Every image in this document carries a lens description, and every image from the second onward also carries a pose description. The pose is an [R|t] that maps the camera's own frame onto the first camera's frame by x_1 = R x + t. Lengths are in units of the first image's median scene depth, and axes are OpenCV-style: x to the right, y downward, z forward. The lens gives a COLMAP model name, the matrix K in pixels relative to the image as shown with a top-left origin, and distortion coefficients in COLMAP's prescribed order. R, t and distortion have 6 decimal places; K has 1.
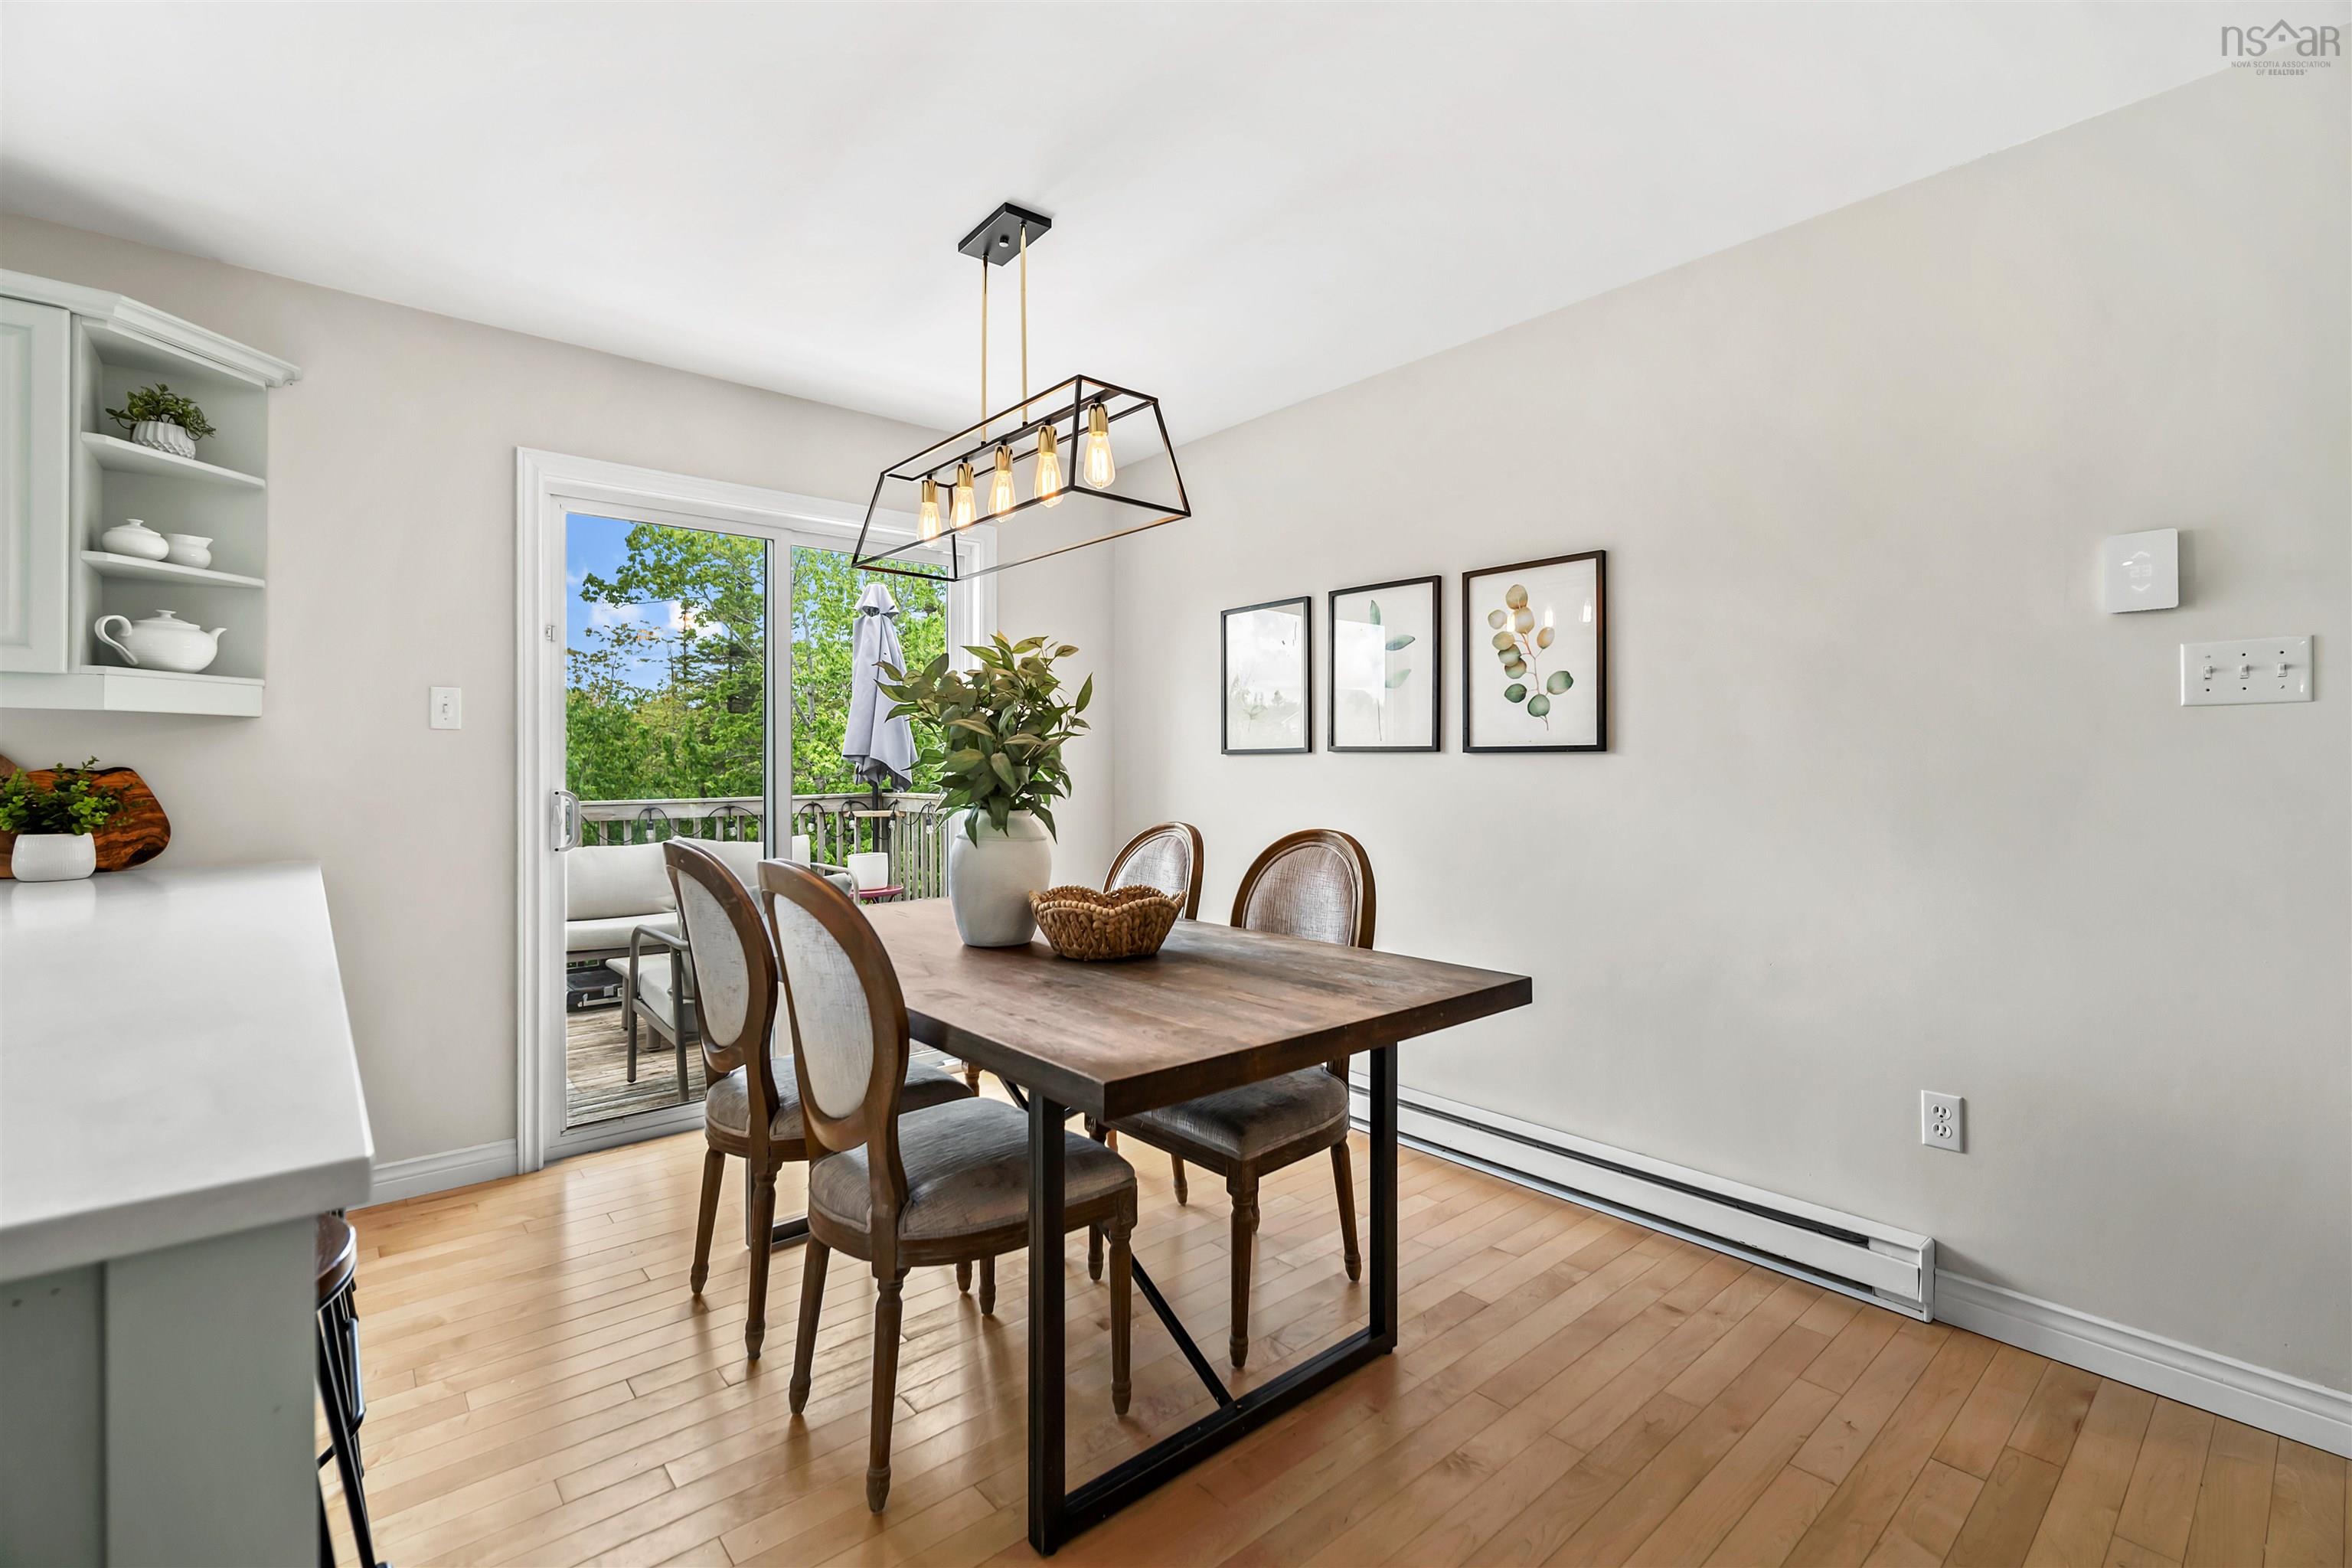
lens RADIAL K [[1026.6, 0, 1169.6], [0, 1026.6, 765.0], [0, 0, 1]] dist [0.000172, 0.002085]
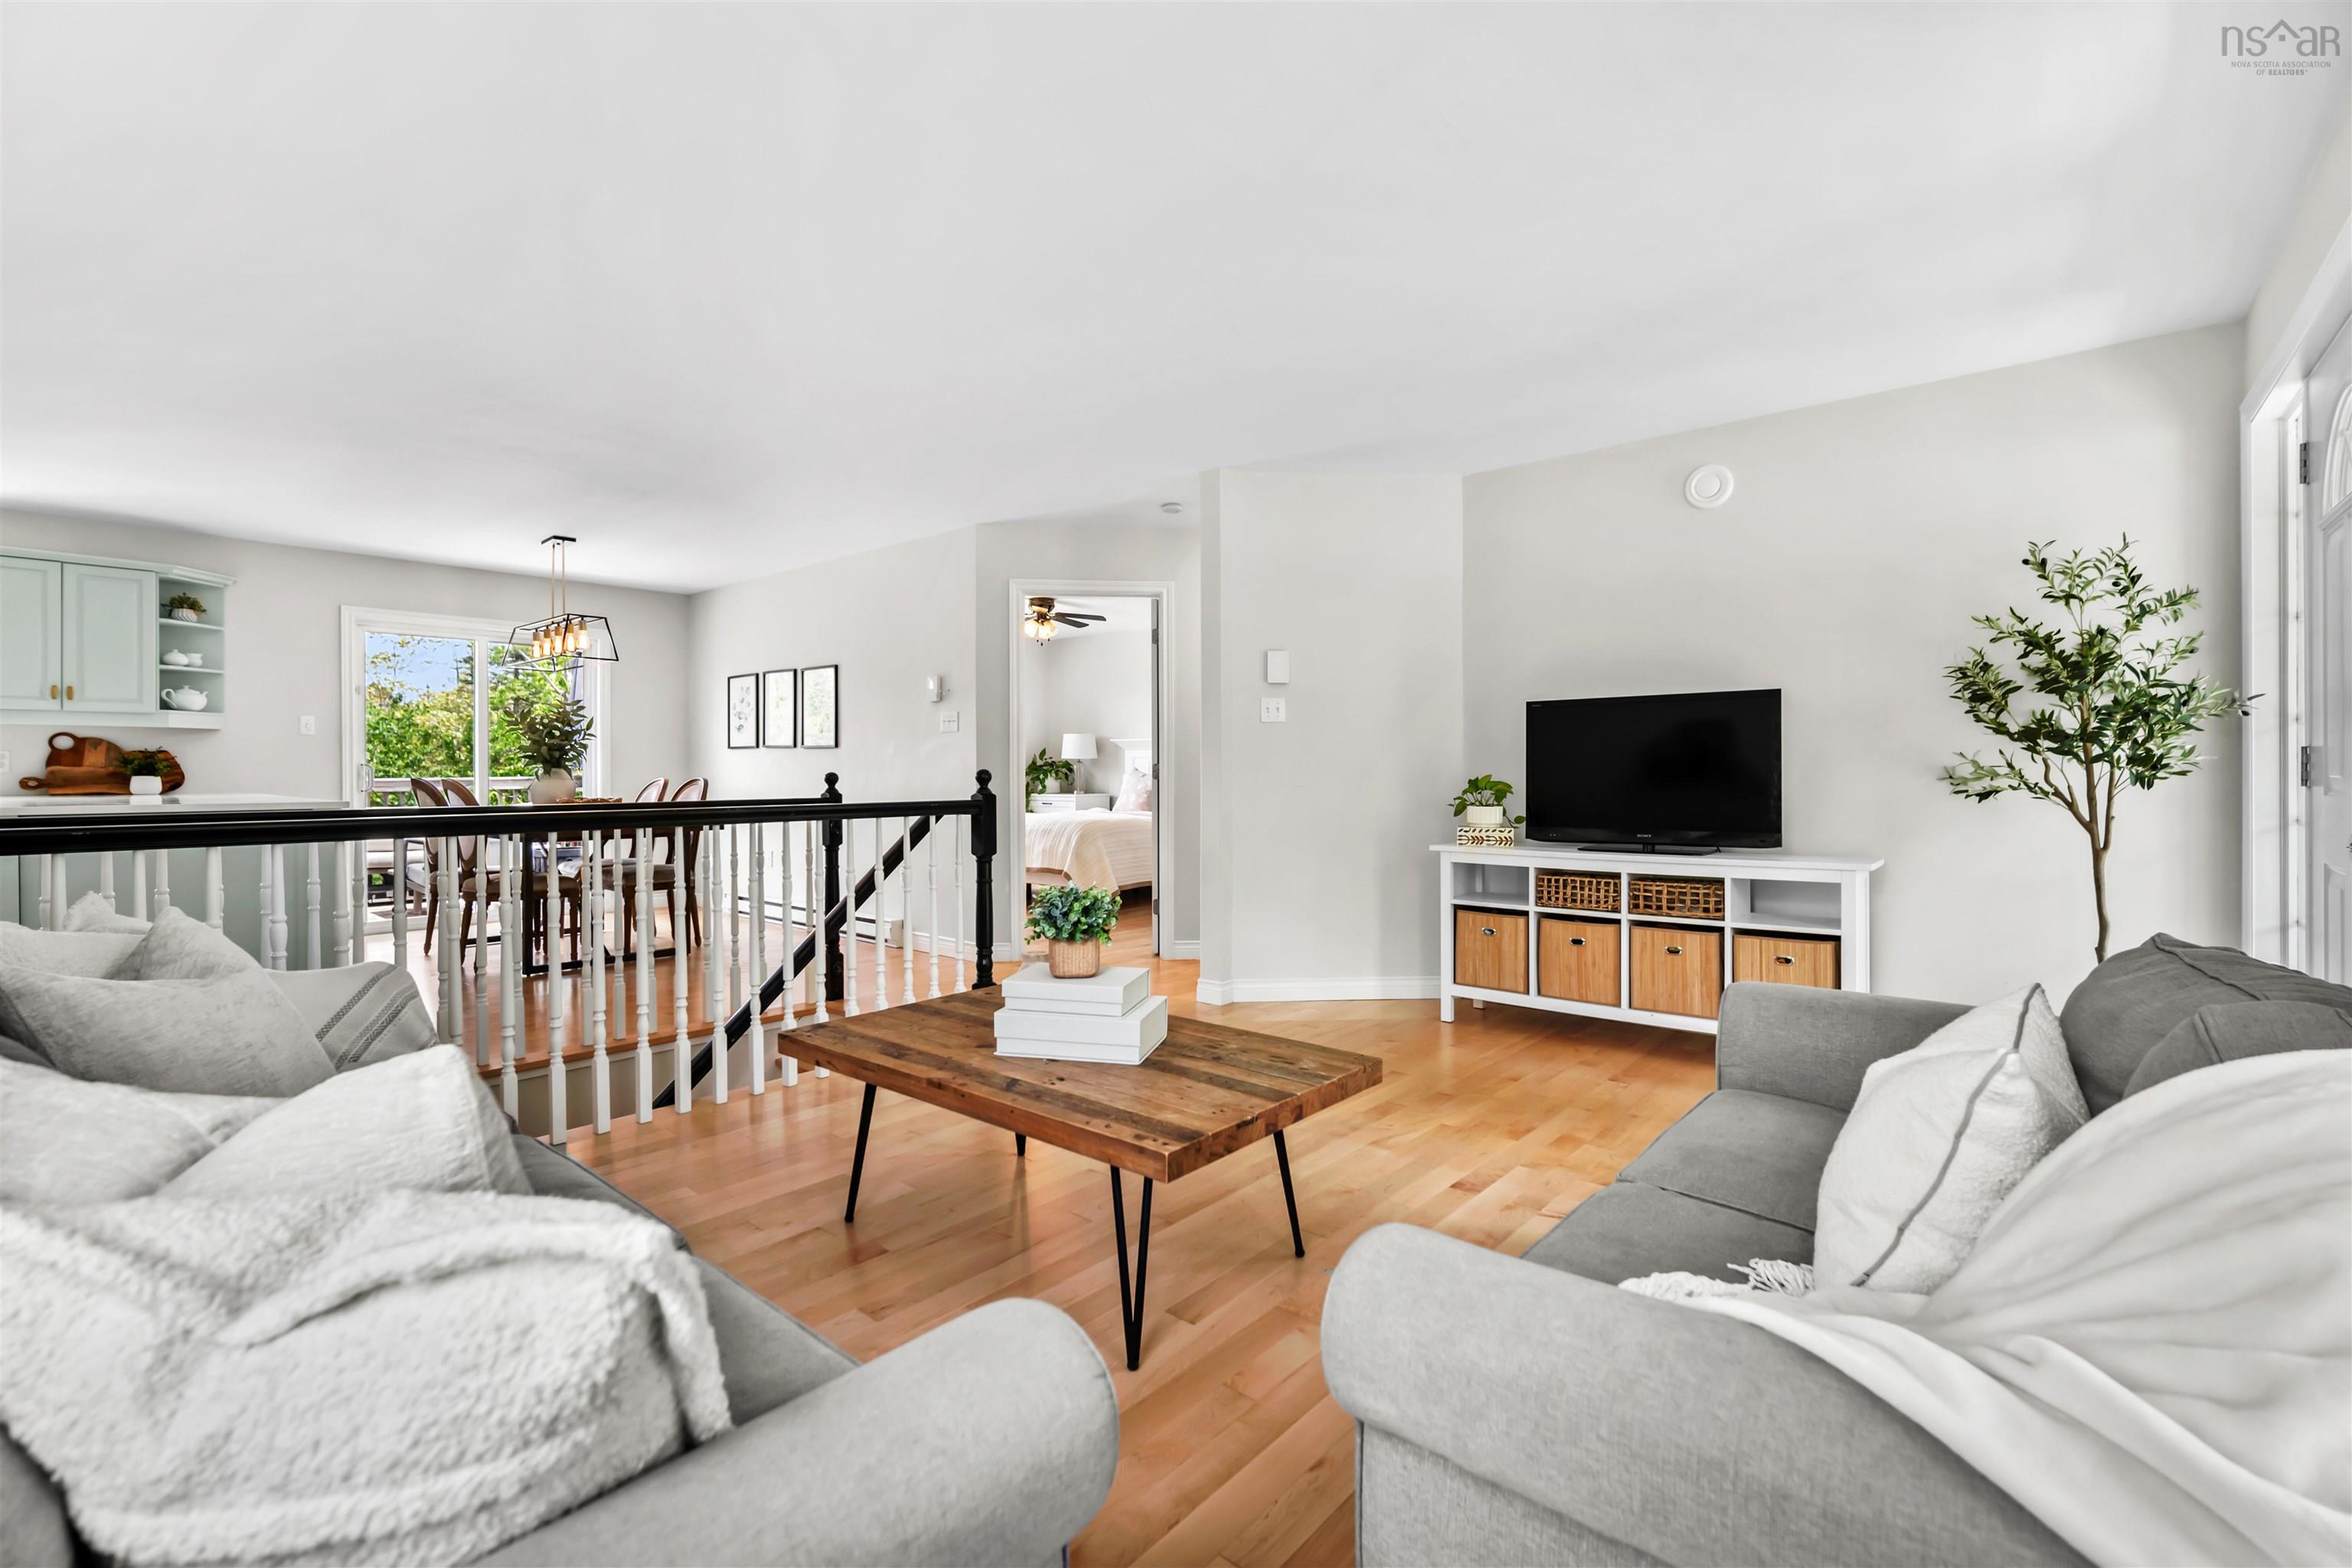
lens RADIAL K [[1026.6, 0, 1166.5], [0, 1026.6, 796.5], [0, 0, 1]] dist [0.000172, 0.002085]
pose [[0.989637, -0.001441, 0.143585, 0.979326], [-0.002316, 0.999659, 0.025995, 0.043026], [-0.143574, -0.026058, 0.989296, -1.768403]]
